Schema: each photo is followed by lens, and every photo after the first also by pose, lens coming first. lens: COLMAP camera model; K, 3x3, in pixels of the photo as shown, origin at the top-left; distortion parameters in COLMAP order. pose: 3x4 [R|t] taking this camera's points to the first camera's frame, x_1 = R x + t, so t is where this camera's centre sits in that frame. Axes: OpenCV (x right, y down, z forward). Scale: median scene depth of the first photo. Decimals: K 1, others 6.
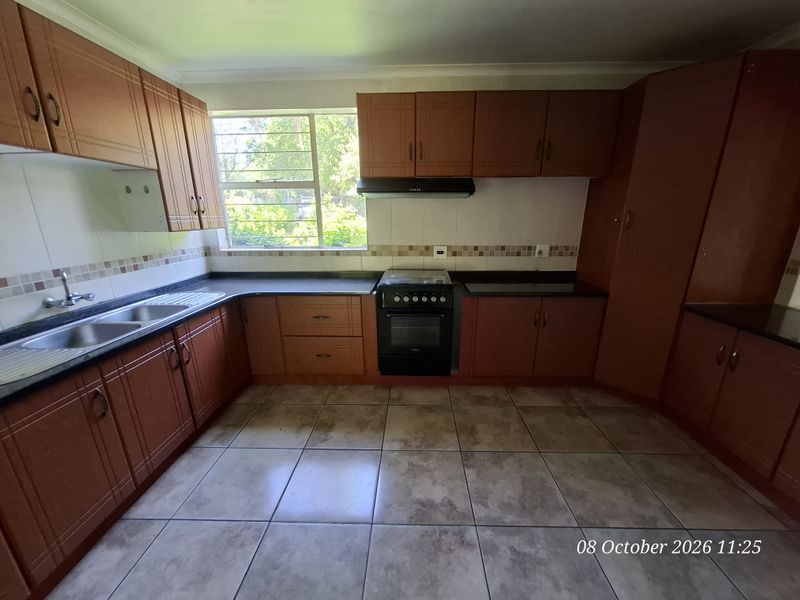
lens RADIAL K [[316.7, 0, 401.7], [0, 316.7, 304.2], [0, 0, 1]] dist [-0.003000, 0.000136]
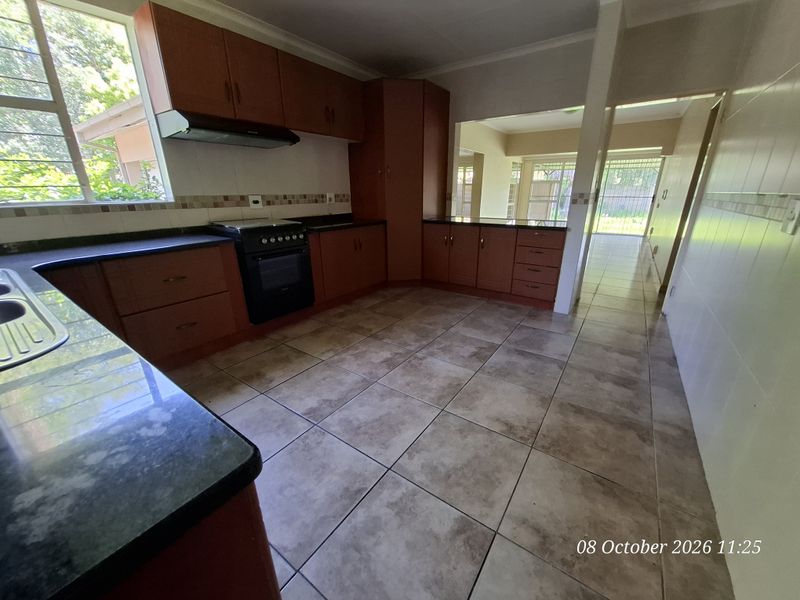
lens RADIAL K [[316.7, 0, 408.3], [0, 316.7, 300.4], [0, 0, 1]] dist [-0.003000, 0.000136]
pose [[0.554592, -0.274673, 0.785482, -0.592918], [0.233646, 0.957378, 0.169817, 0.098709], [-0.798647, 0.089345, 0.595130, 0.030452]]
